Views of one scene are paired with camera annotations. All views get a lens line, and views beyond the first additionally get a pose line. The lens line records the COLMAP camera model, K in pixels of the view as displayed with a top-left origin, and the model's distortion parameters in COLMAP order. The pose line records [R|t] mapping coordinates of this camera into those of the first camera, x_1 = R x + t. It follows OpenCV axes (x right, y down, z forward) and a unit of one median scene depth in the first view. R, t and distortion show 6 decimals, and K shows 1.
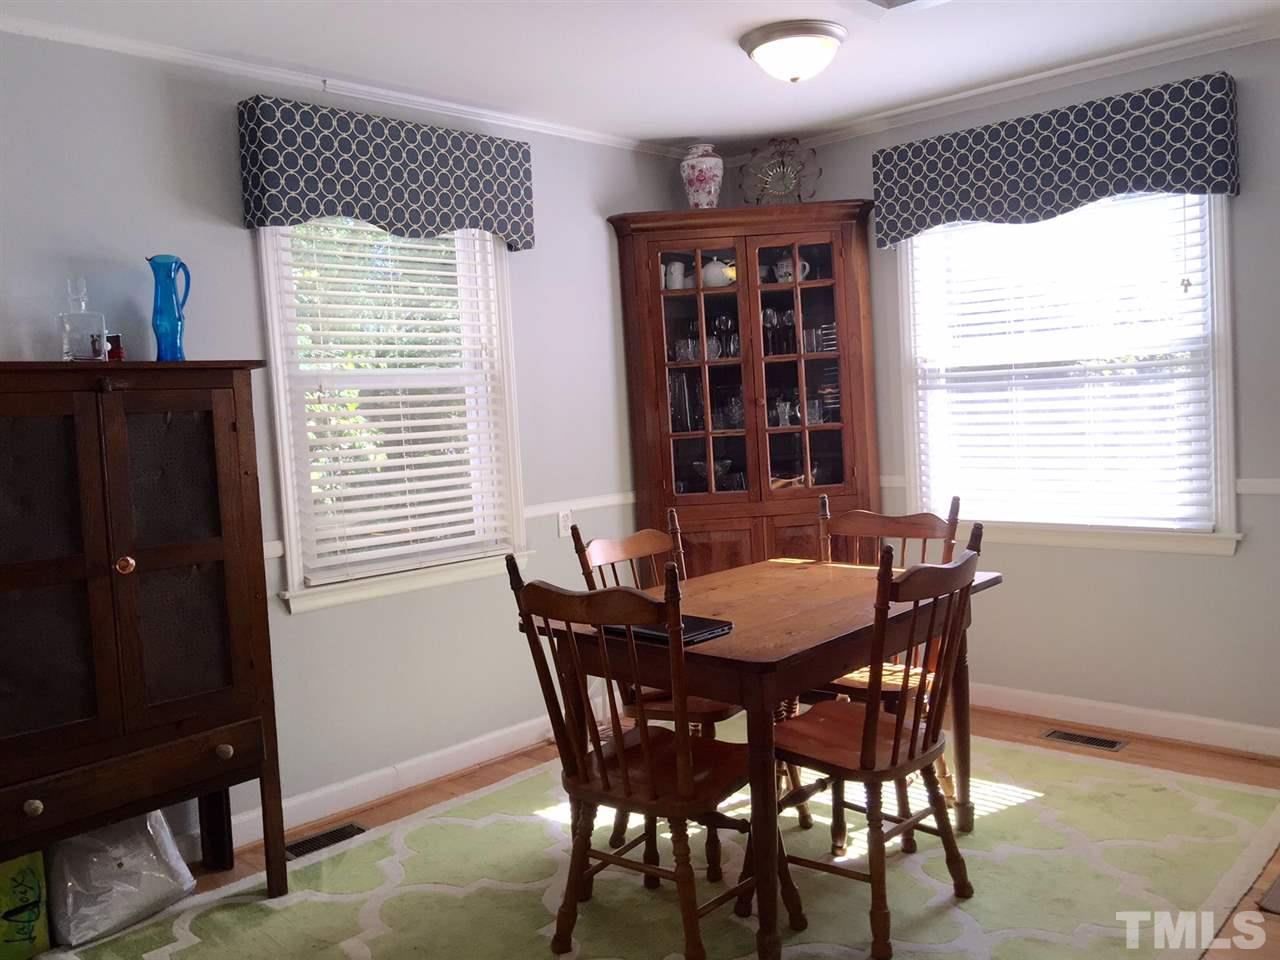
lens RADIAL K [[1073.7, 0, 645.7], [0, 1073.7, 471.9], [0, 0, 1]] dist [0.070633, -0.129327]
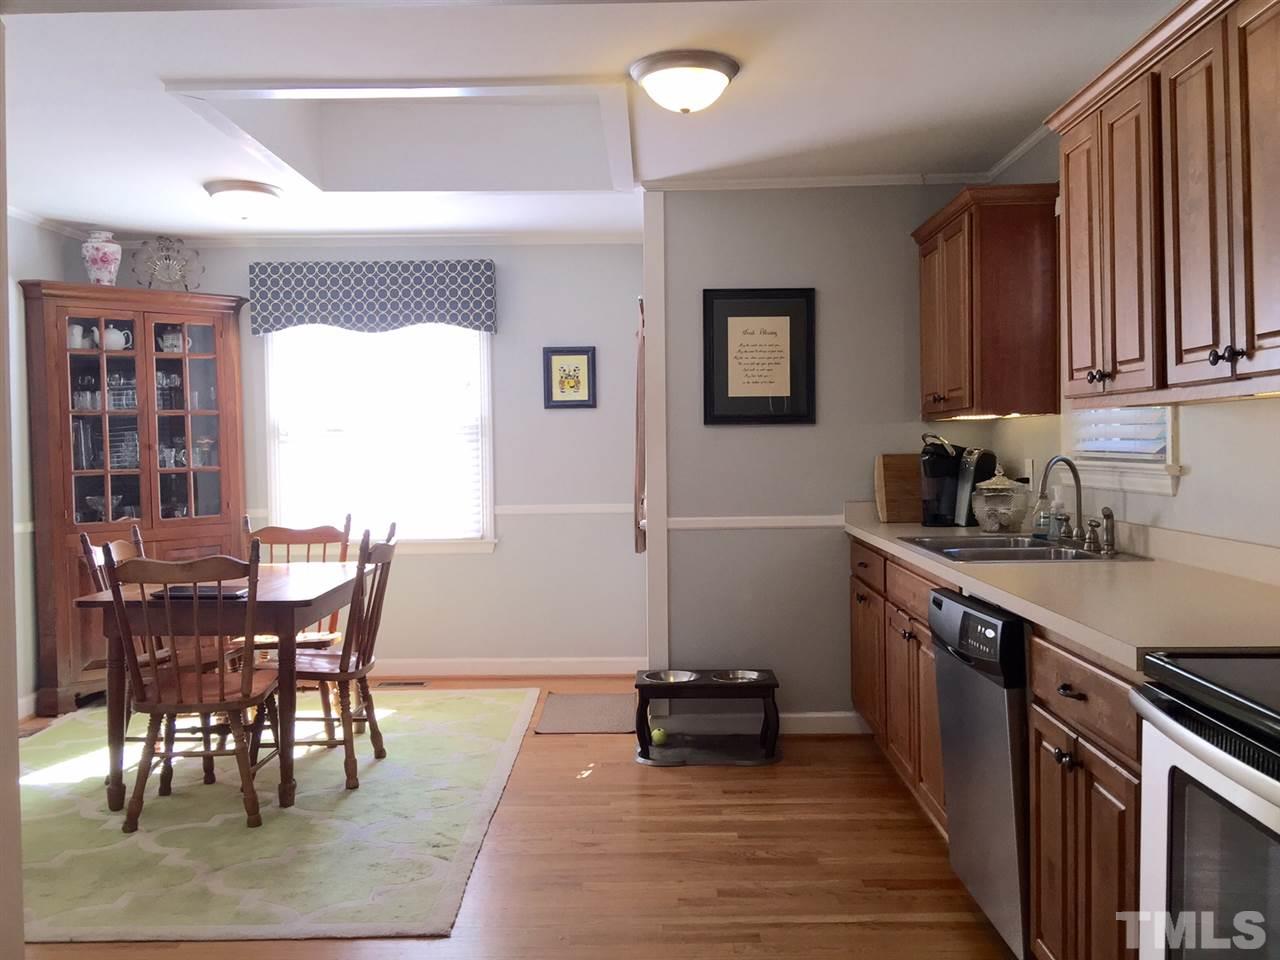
lens RADIAL K [[1073.7, 0, 645.7], [0, 1073.7, 471.9], [0, 0, 1]] dist [0.070633, -0.129327]
pose [[0.735011, 0.027695, 0.677489, -0.316452], [0.018406, 0.997982, -0.060765, 0.048280], [-0.677805, 0.057132, 0.733018, -0.280280]]
